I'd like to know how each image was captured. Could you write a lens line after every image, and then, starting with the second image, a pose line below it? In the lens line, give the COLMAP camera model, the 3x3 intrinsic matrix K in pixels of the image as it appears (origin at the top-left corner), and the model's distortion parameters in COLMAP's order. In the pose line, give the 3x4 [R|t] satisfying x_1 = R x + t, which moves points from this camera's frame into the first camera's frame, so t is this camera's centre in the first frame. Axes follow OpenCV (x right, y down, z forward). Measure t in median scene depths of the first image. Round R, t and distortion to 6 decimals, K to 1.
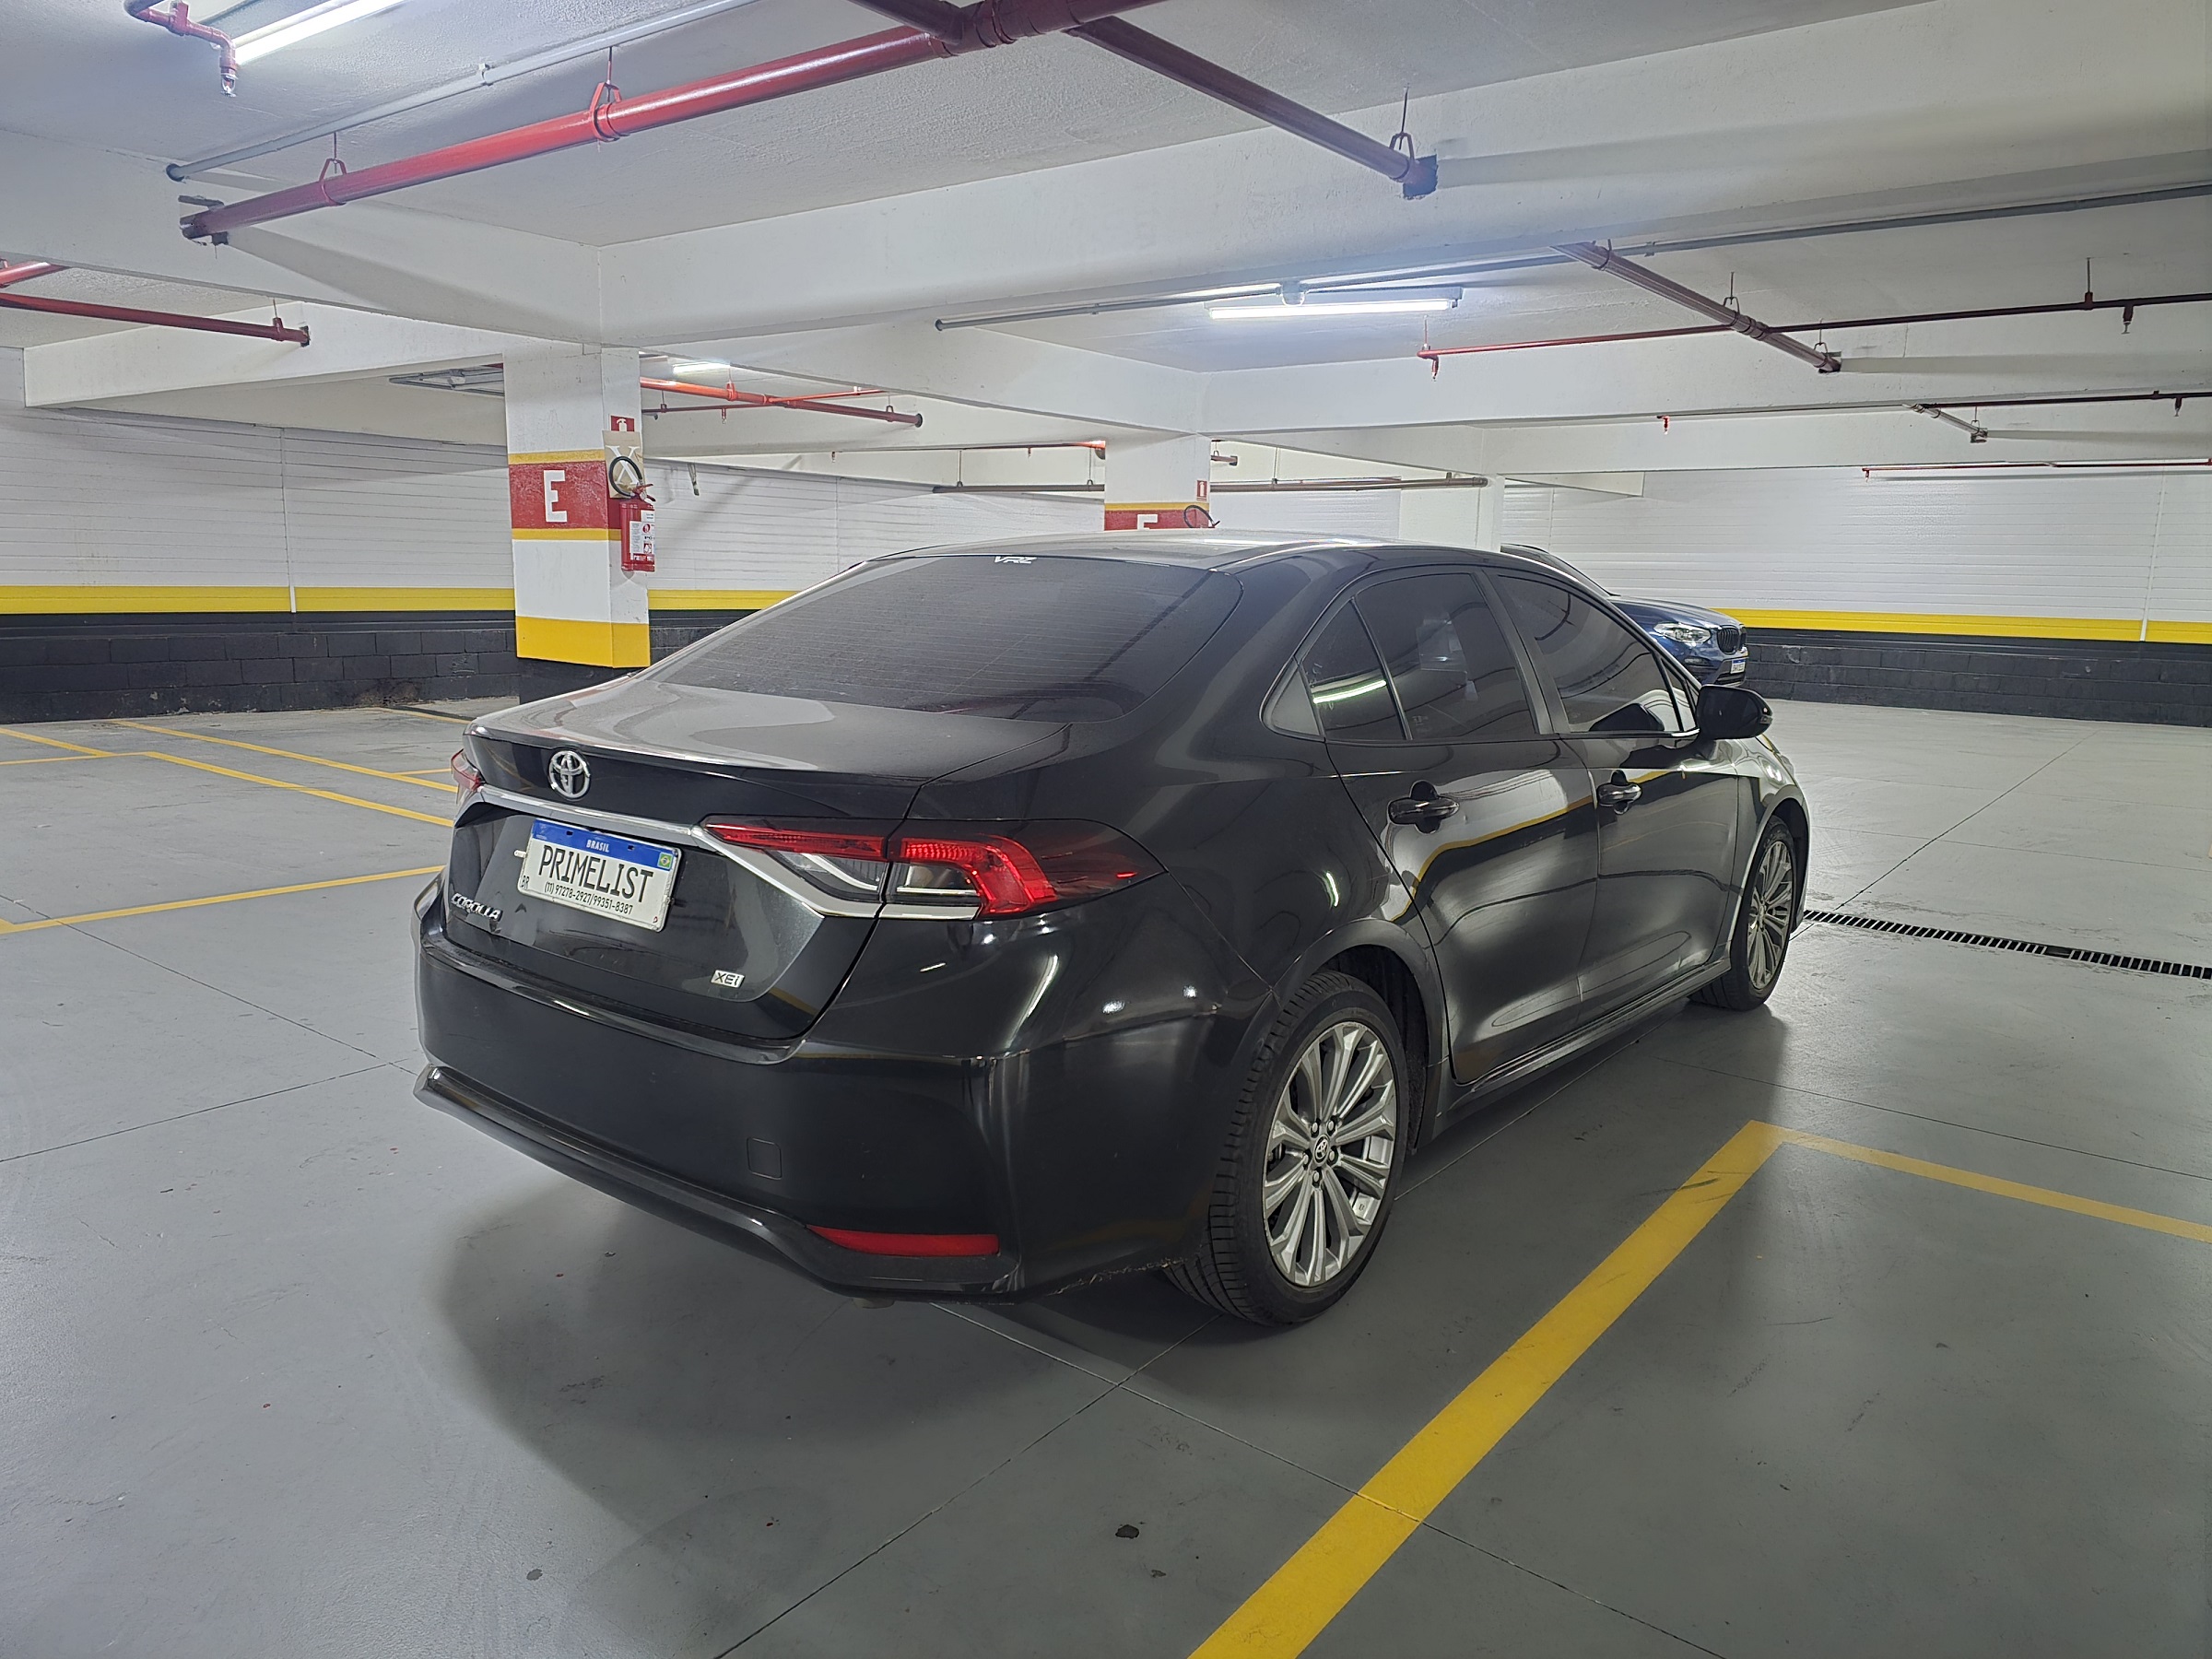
lens RADIAL K [[1496.8, 0, 1112.6], [0, 1496.8, 822.5], [0, 0, 1]] dist [0.091579, -0.079415]
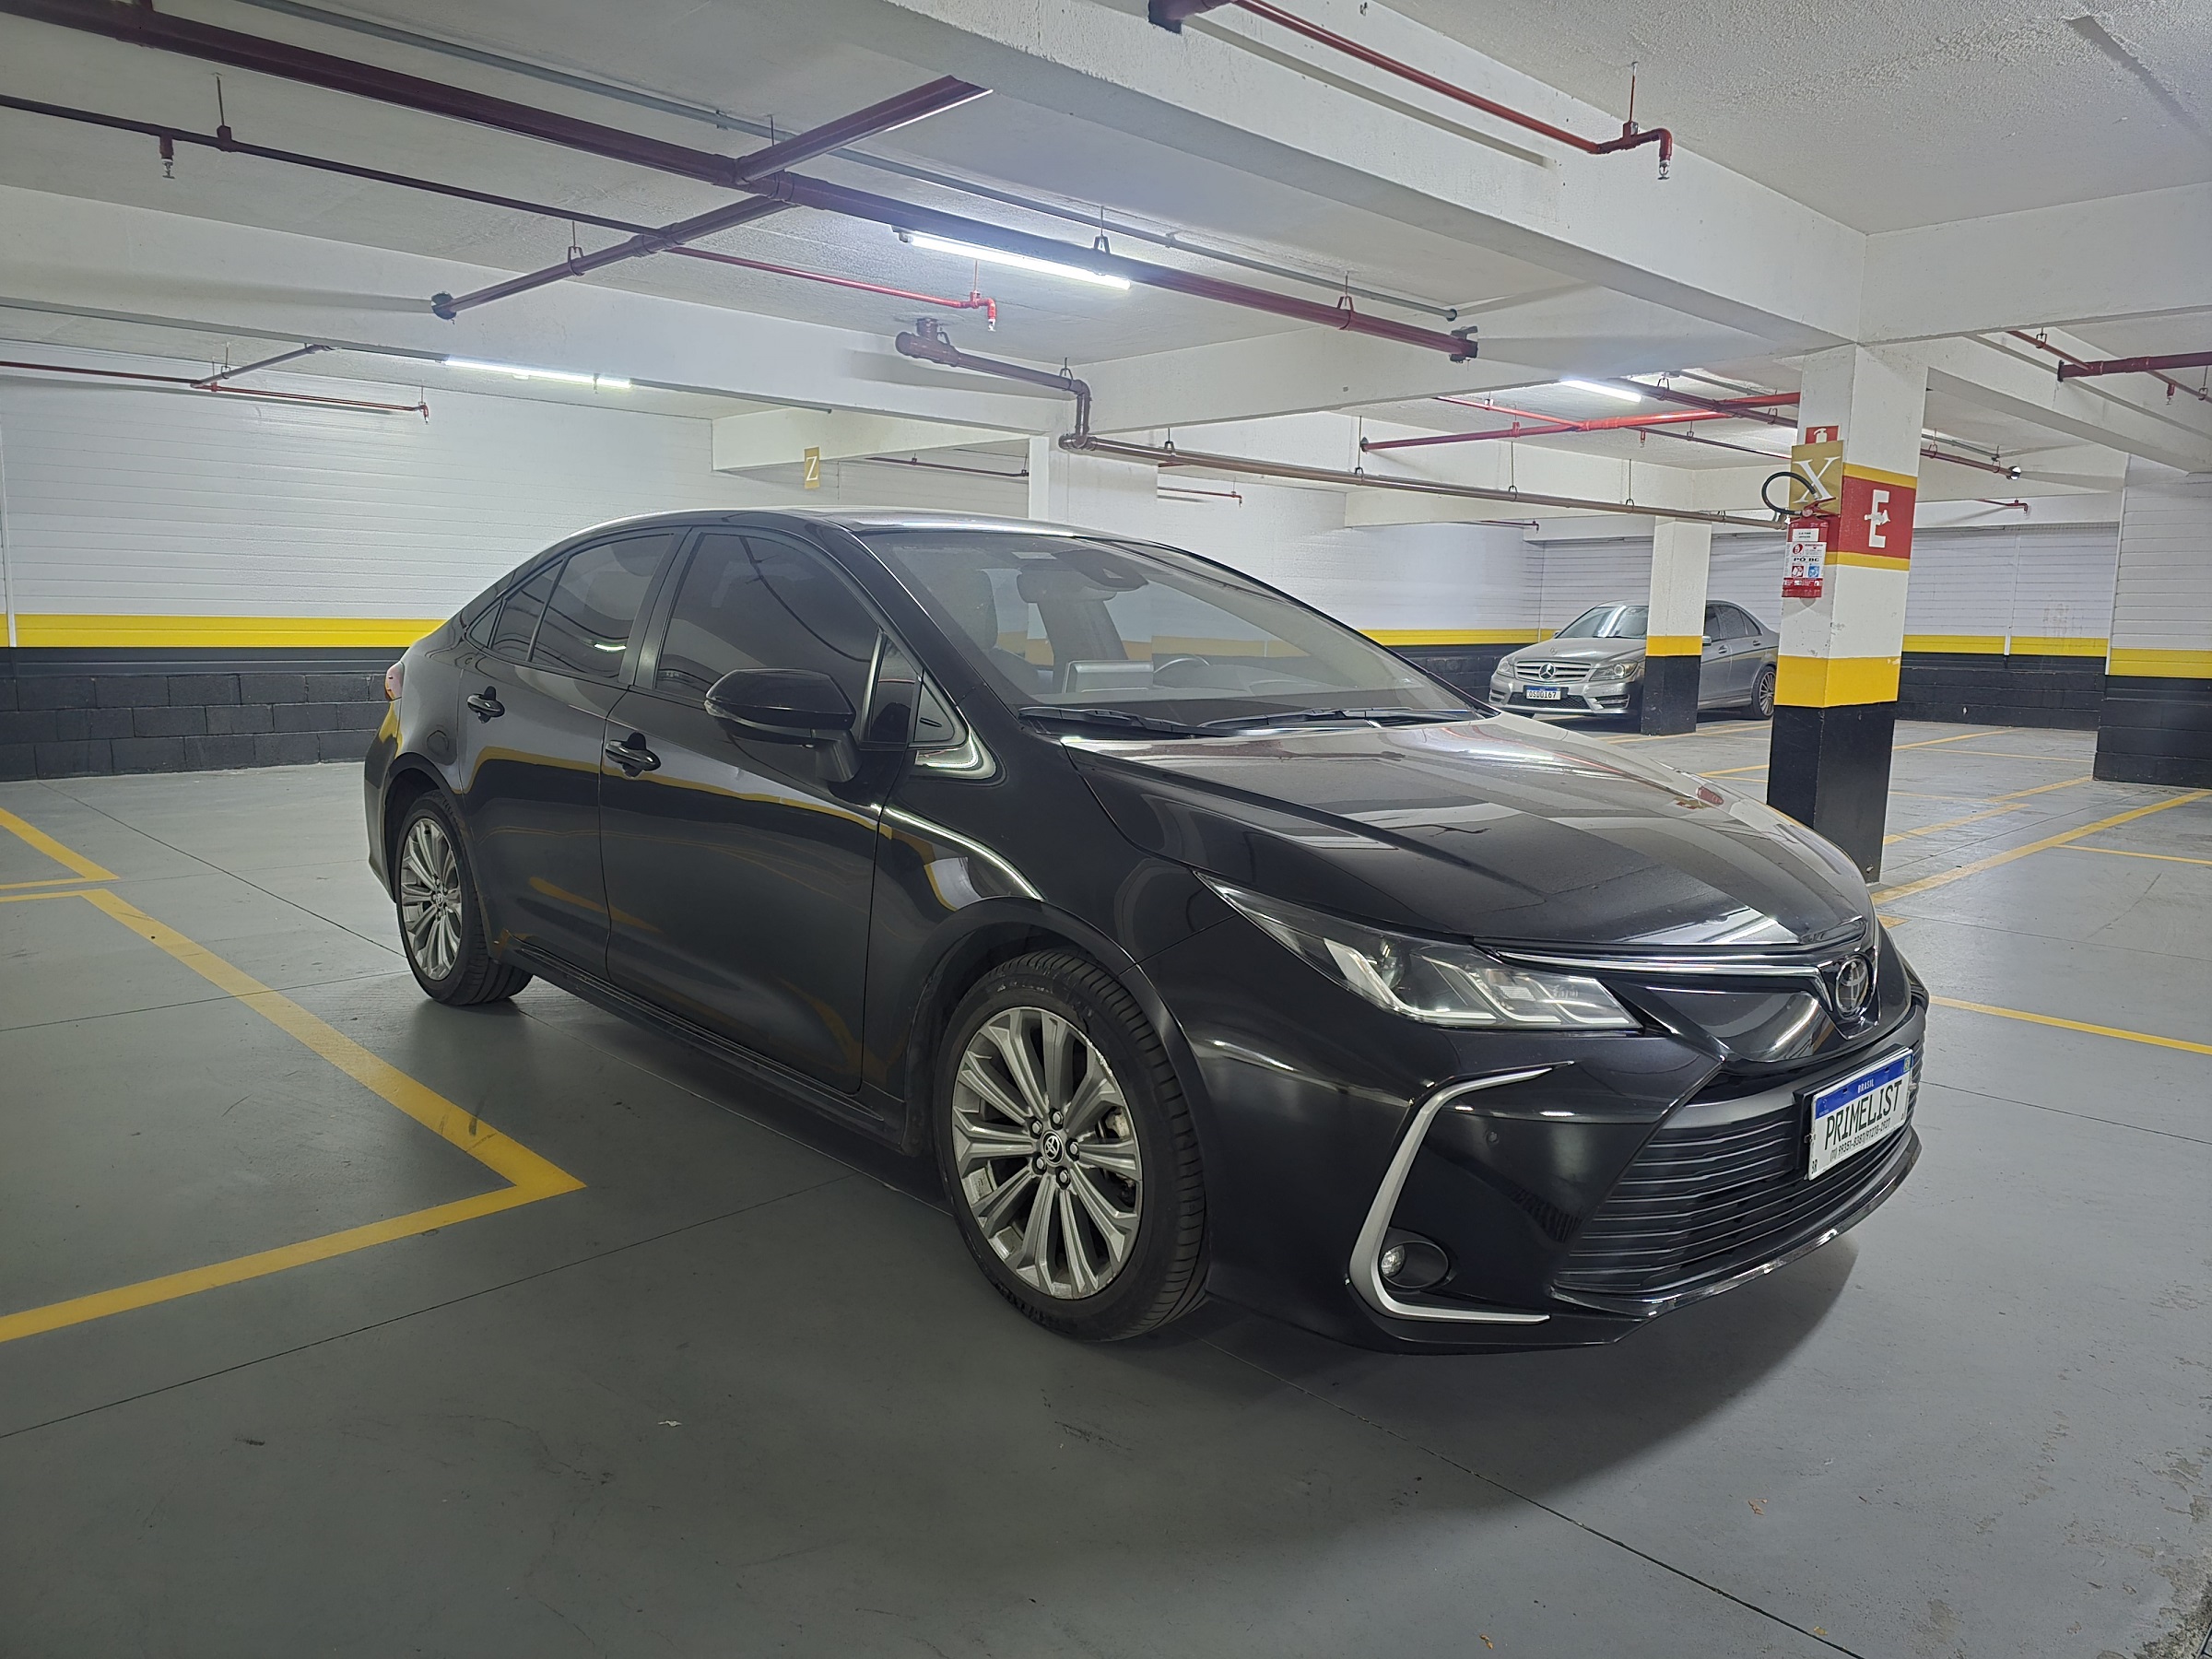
lens RADIAL K [[1496.8, 0, 1112.6], [0, 1496.8, 822.5], [0, 0, 1]] dist [0.091579, -0.079415]
pose [[-0.137416, 0.110415, -0.984340, 0.649140], [-0.183910, 0.973644, 0.134890, -0.084203], [0.973290, 0.199566, -0.113488, 0.742611]]
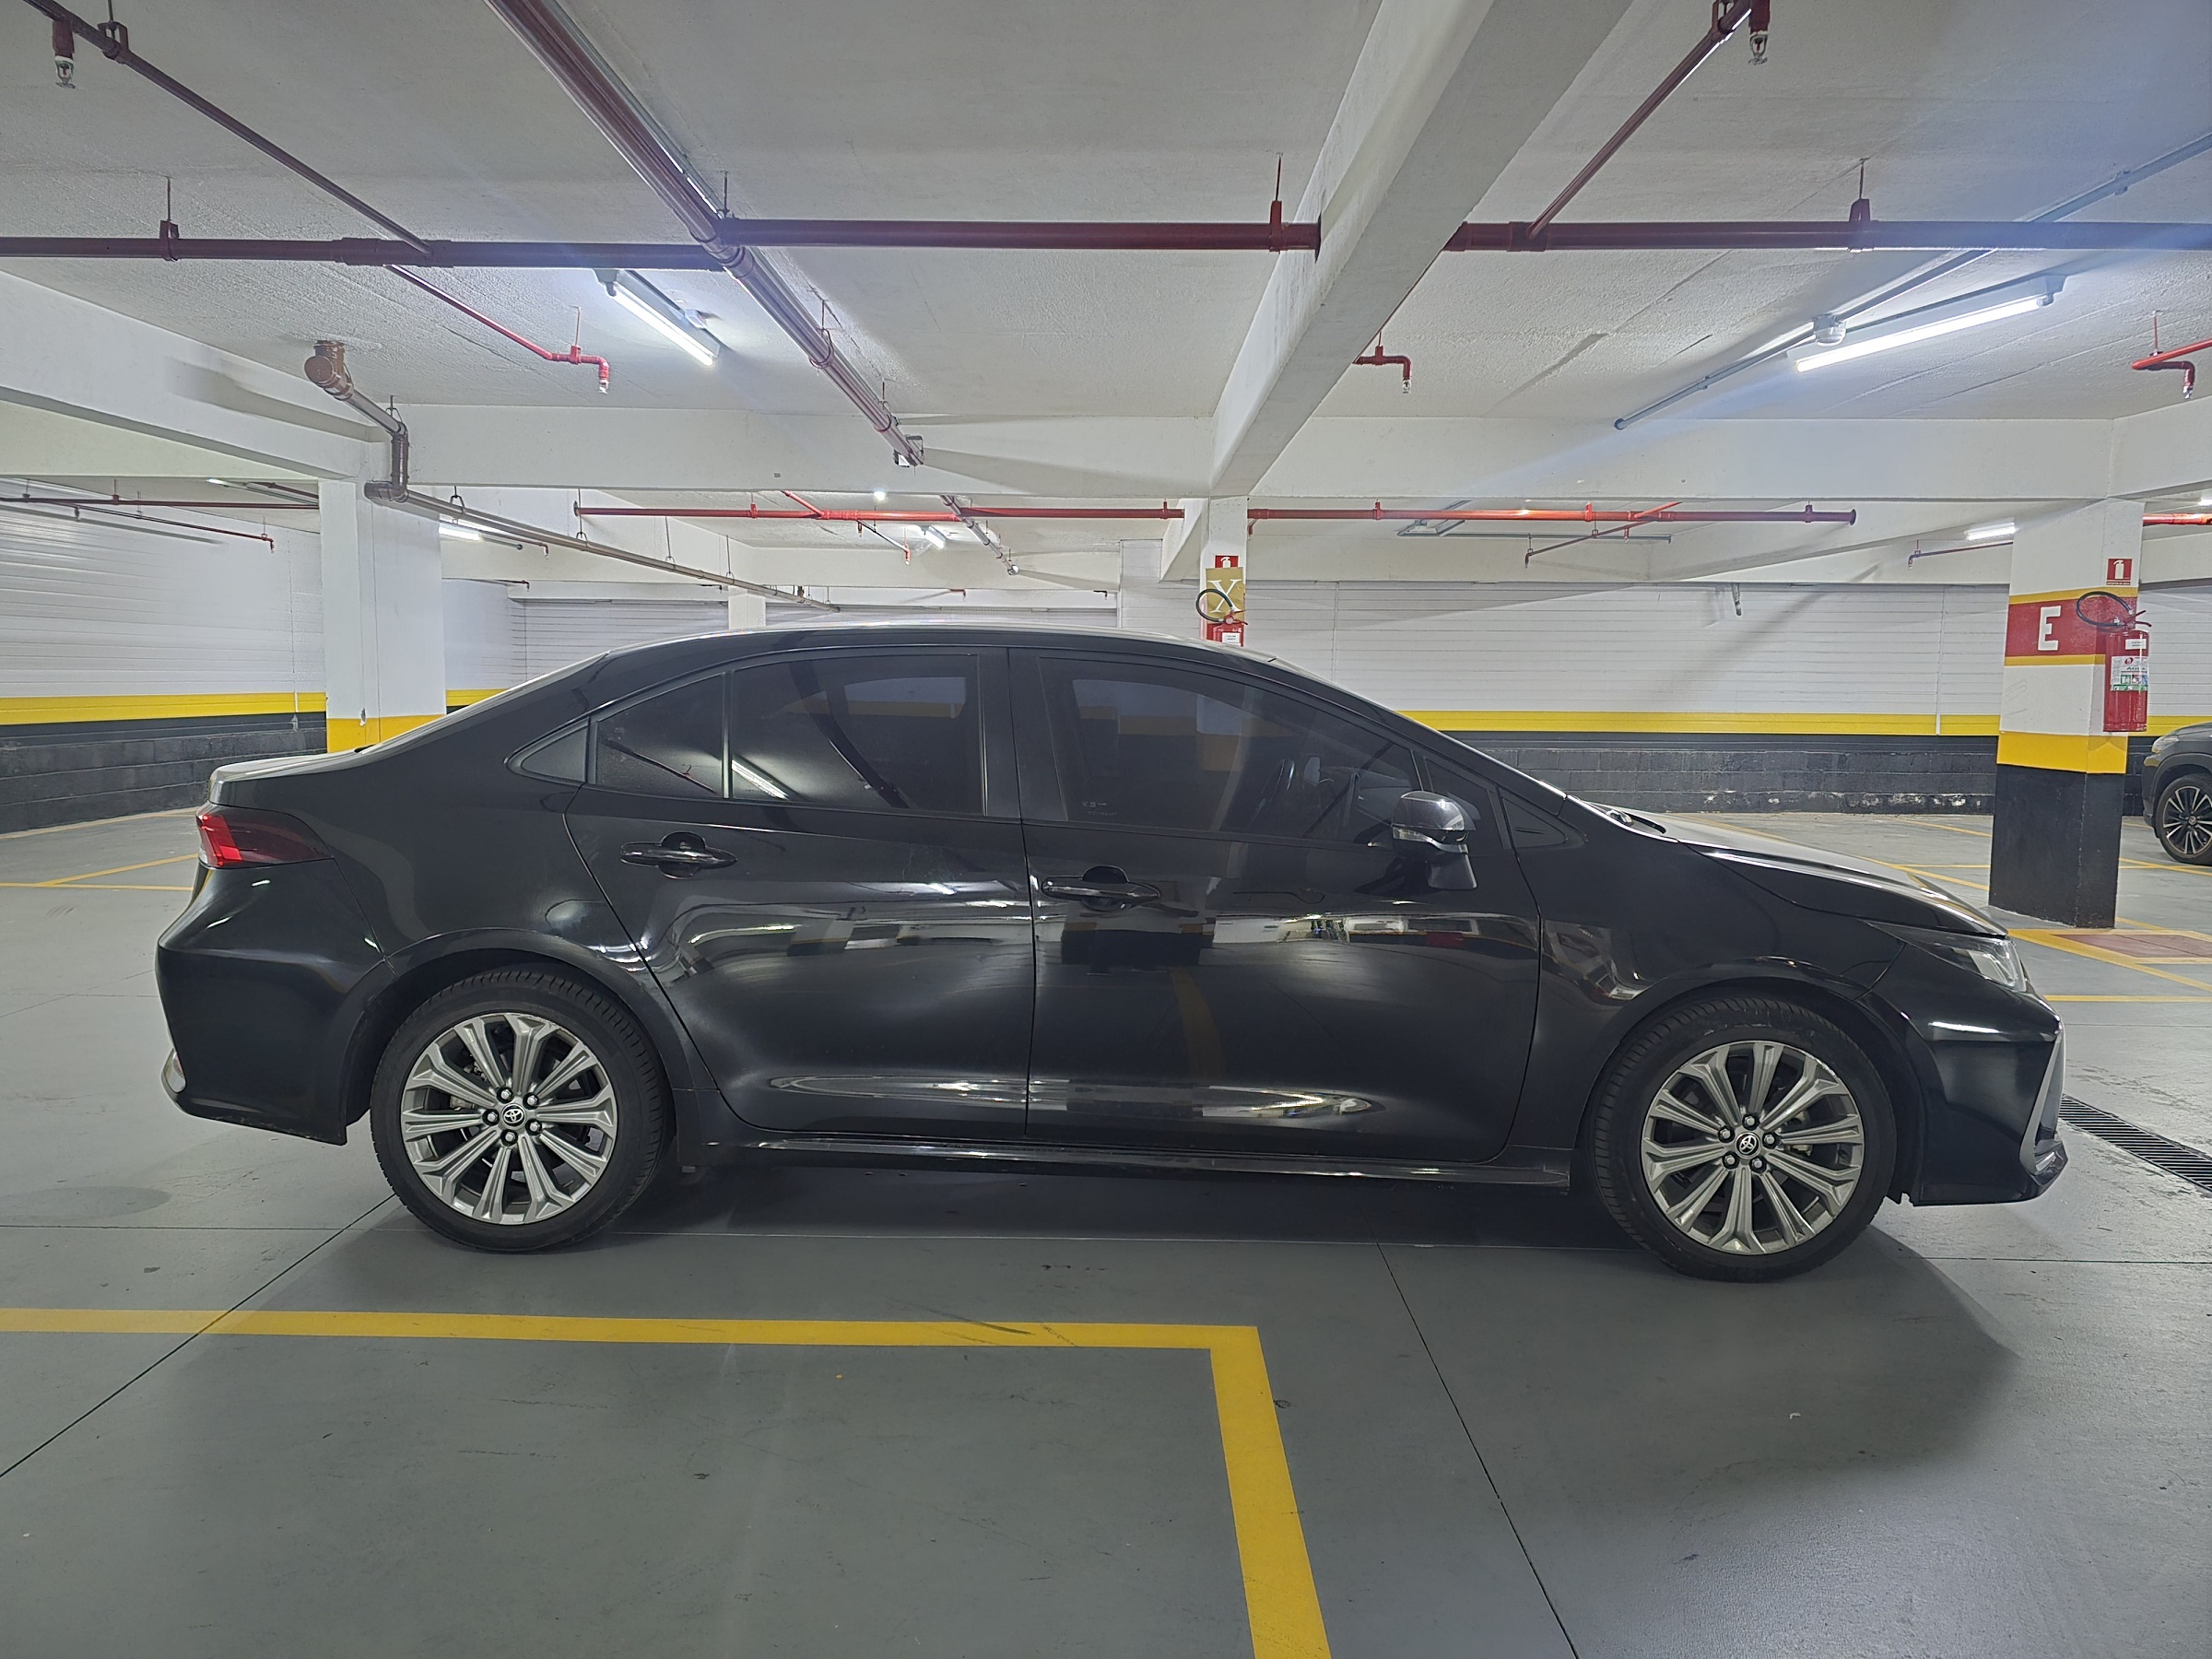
lens RADIAL K [[1496.8, 0, 1112.6], [0, 1496.8, 822.5], [0, 0, 1]] dist [0.091579, -0.079415]
pose [[0.615901, 0.058254, -0.785667, 0.552206], [-0.127596, 0.991472, -0.026512, -0.019247], [0.777422, 0.116577, 0.618081, 0.234825]]
